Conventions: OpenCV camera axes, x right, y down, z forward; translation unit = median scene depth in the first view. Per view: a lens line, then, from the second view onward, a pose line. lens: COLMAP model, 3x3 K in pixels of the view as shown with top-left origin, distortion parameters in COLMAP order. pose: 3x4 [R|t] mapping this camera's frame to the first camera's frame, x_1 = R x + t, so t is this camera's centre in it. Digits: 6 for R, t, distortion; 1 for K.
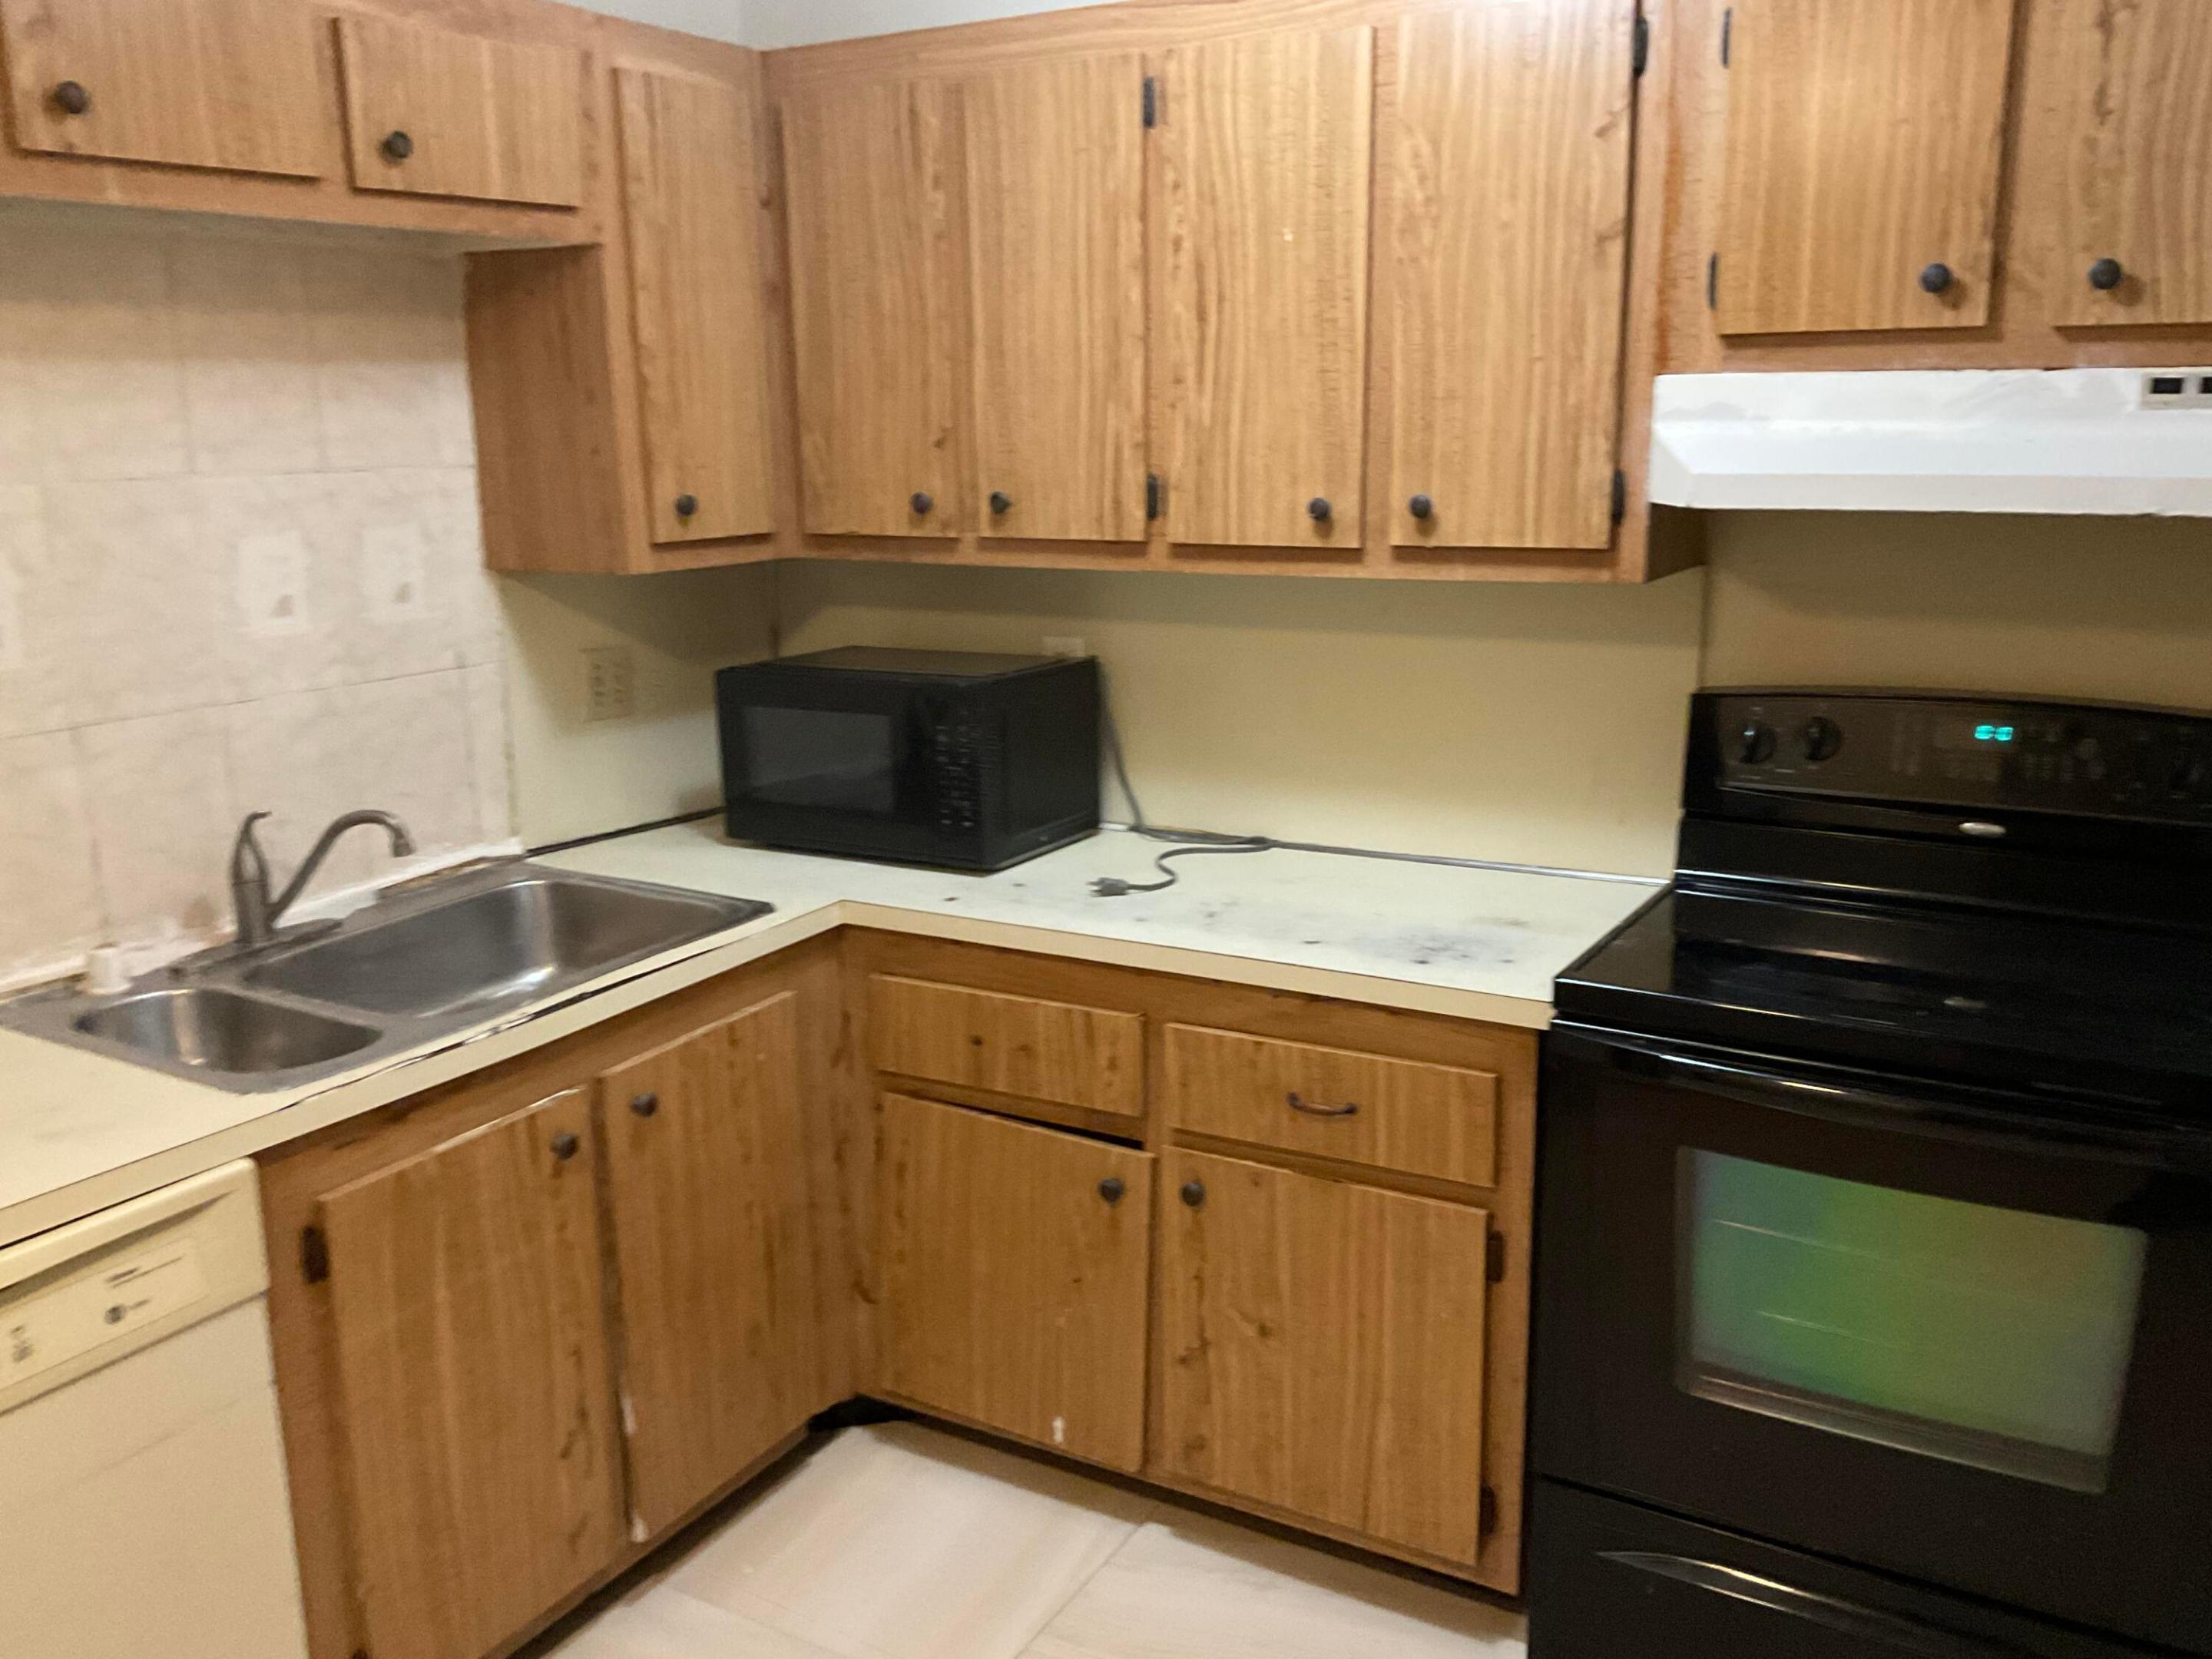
lens RADIAL K [[1874.7, 0, 1106.0], [0, 1874.7, 829.5], [0, 0, 1]] dist [0.143383, -0.299891]
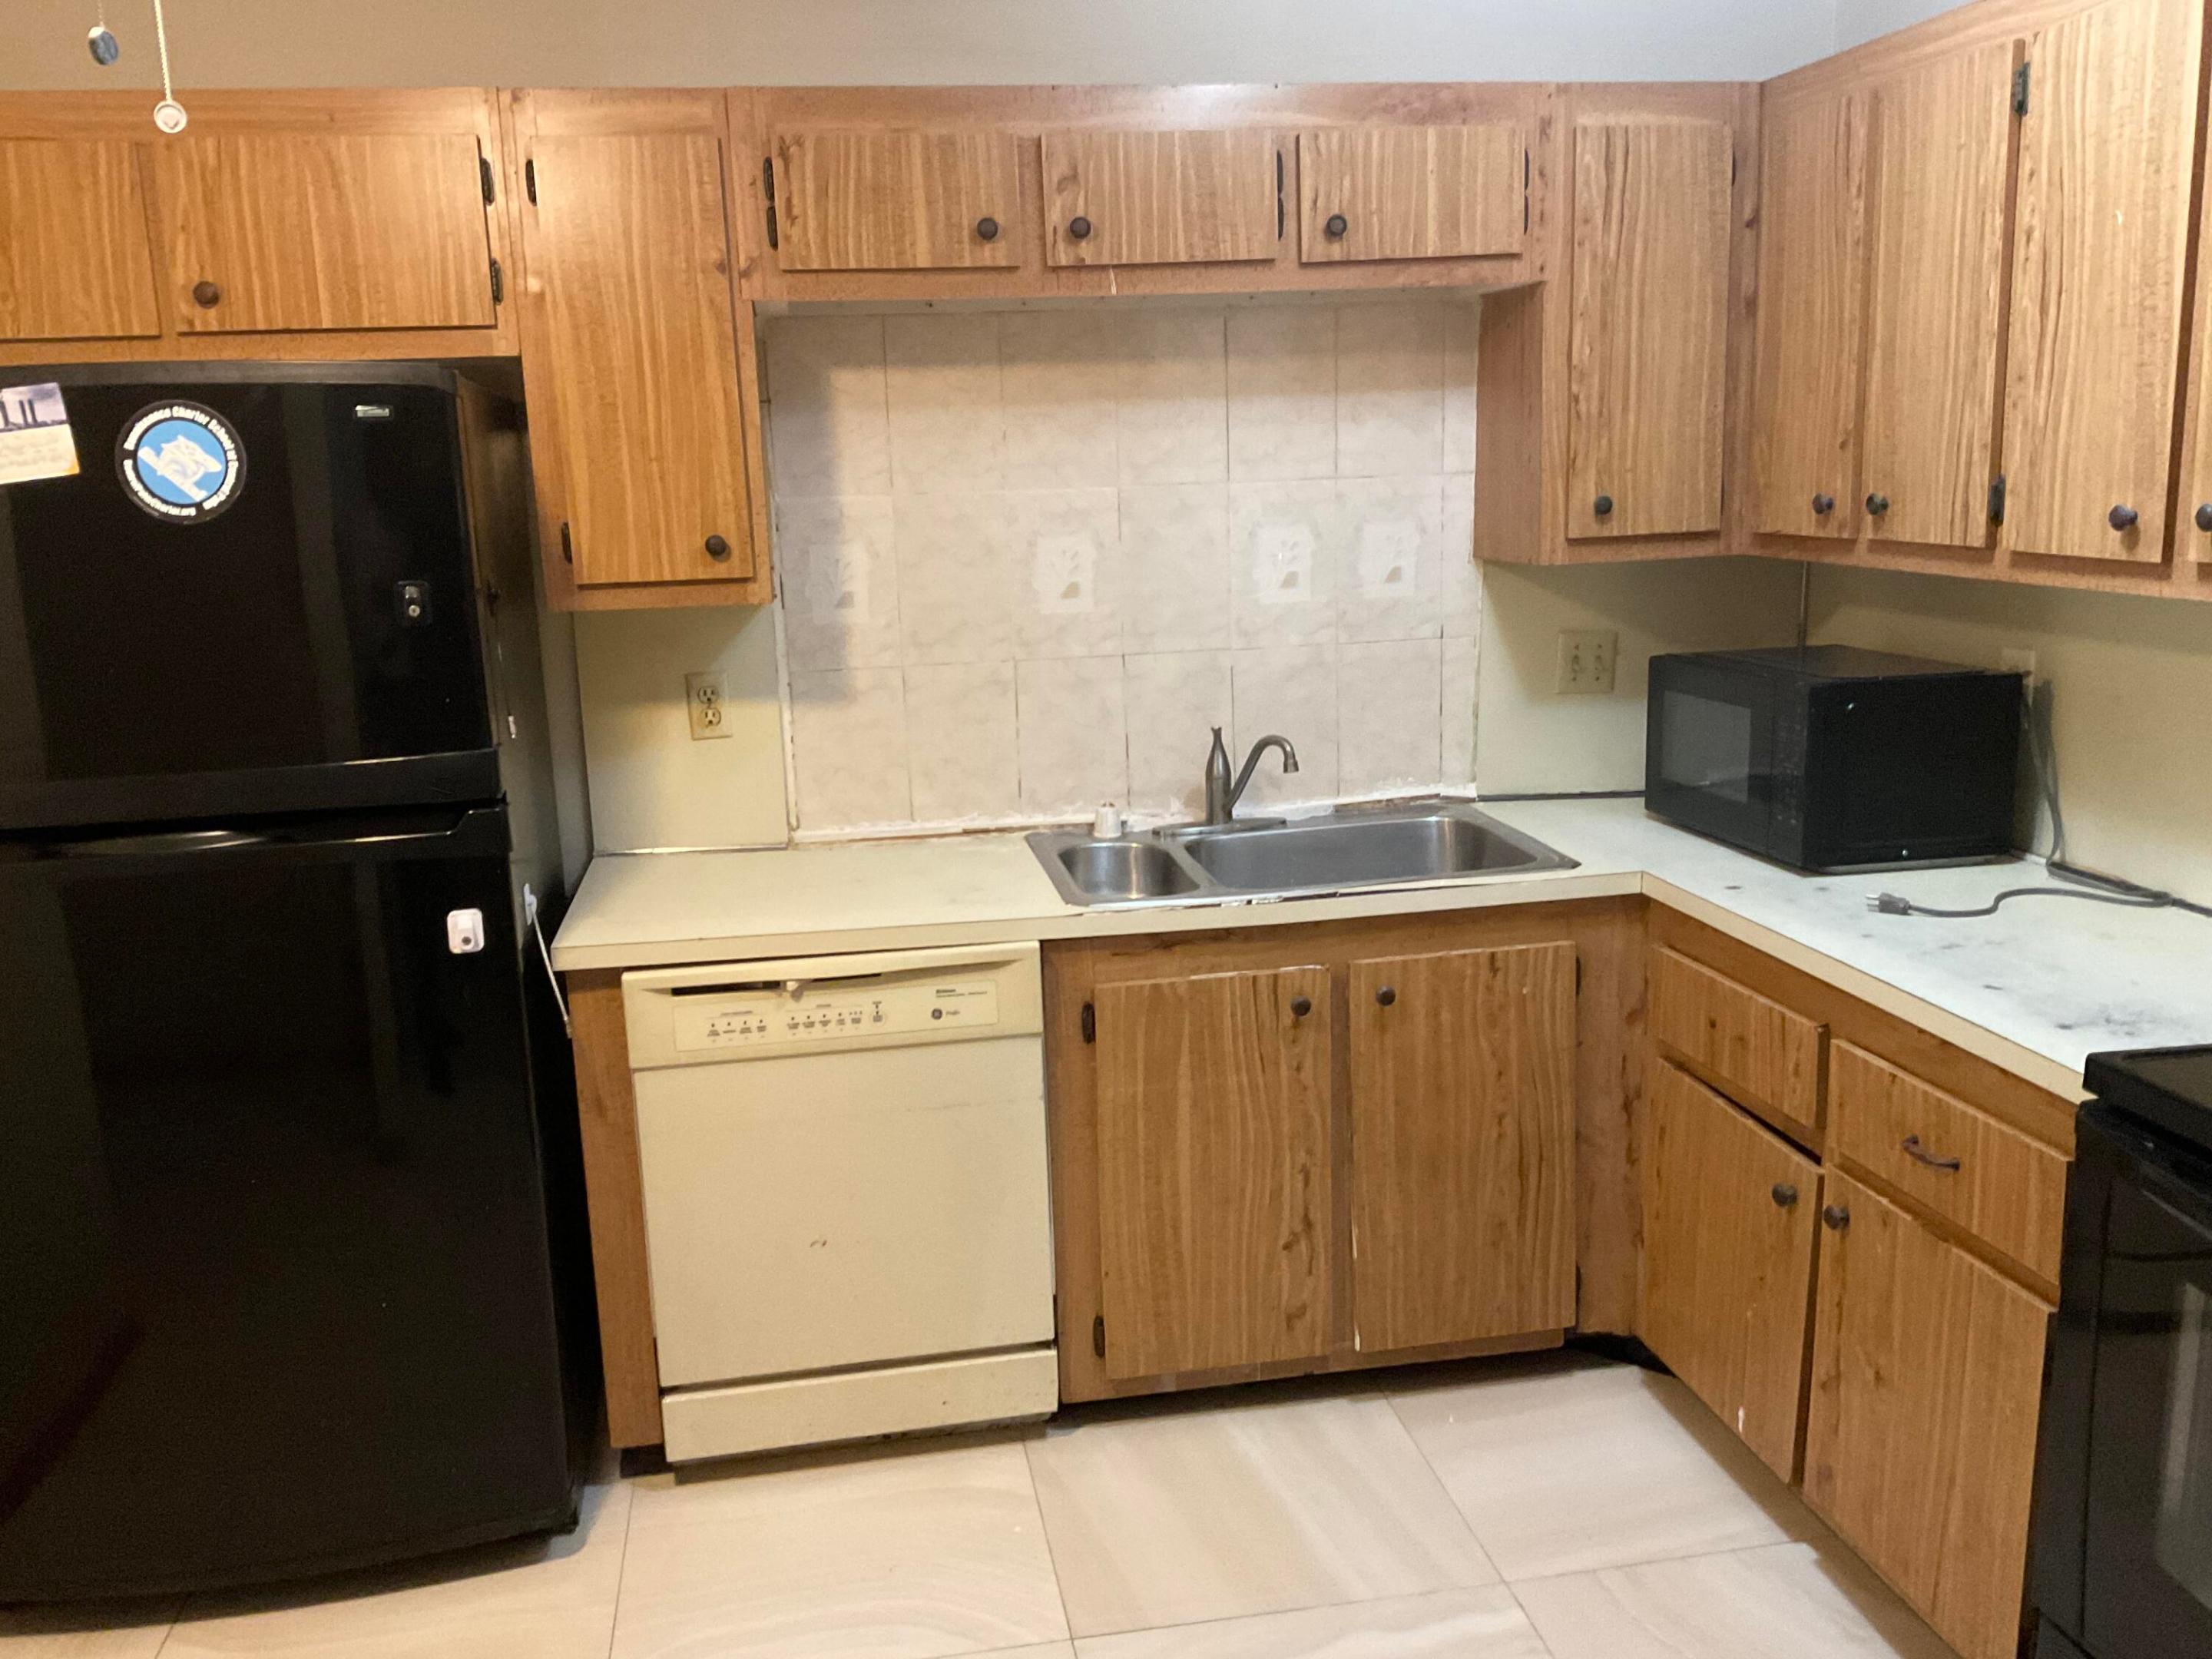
lens RADIAL K [[1900.9, 0, 1067.5], [0, 1900.9, 829.4], [0, 0, 1]] dist [0.120582, -0.176333]
pose [[0.627585, 0.146196, -0.764698, 0.519473], [-0.145250, 0.986952, 0.069481, -0.015793], [0.764879, 0.067467, 0.640631, 0.041107]]
